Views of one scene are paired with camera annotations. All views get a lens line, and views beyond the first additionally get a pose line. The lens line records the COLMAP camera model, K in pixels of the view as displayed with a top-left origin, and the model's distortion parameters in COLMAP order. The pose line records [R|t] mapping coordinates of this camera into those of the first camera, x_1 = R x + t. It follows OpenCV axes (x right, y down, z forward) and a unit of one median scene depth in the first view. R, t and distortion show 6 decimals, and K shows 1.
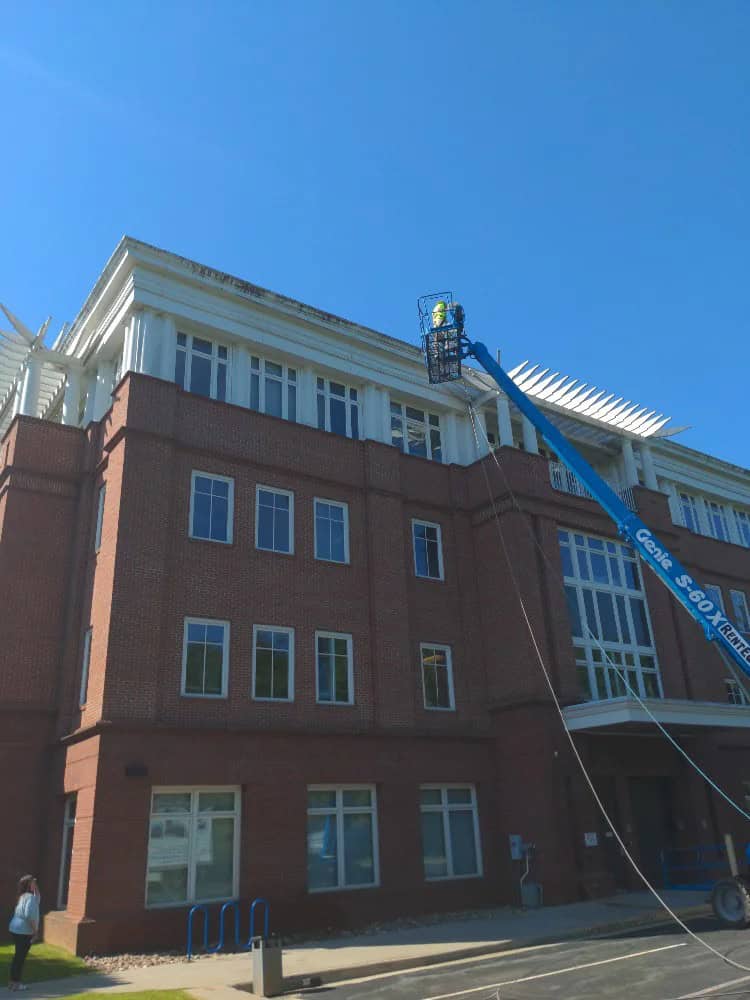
lens RADIAL K [[774.8, 0, 375.0], [0, 774.8, 500.0], [0, 0, 1]] dist [-0.003270, -0.006808]
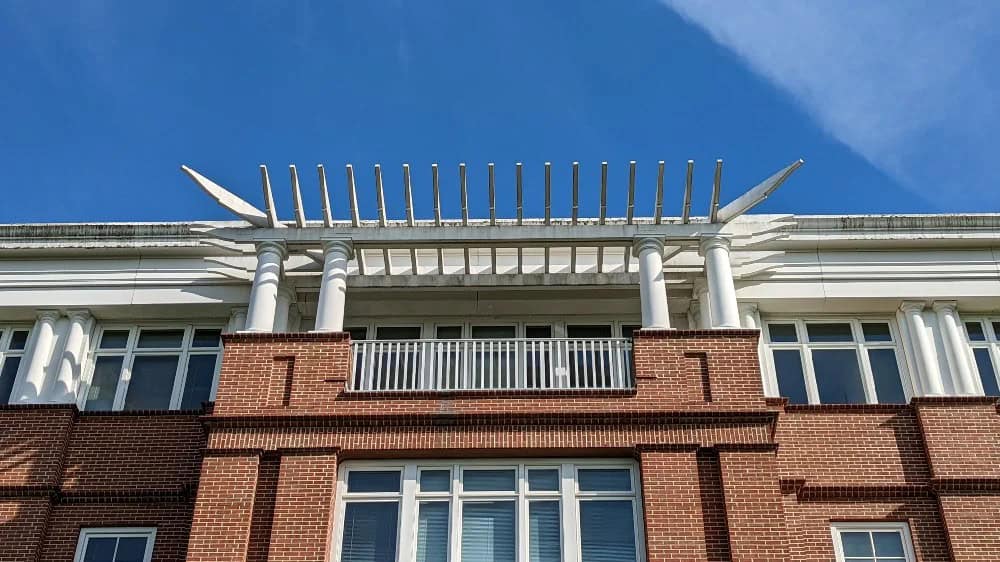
lens RADIAL K [[1183.4, 0, 500.0], [0, 1183.4, 281.0], [0, 0, 1]] dist [-0.002157, 0.013642]
pose [[0.808710, -0.333315, -0.484654, 0.184757], [0.198478, 0.930259, -0.308586, 0.045464], [0.553710, 0.153363, 0.818465, 0.113345]]
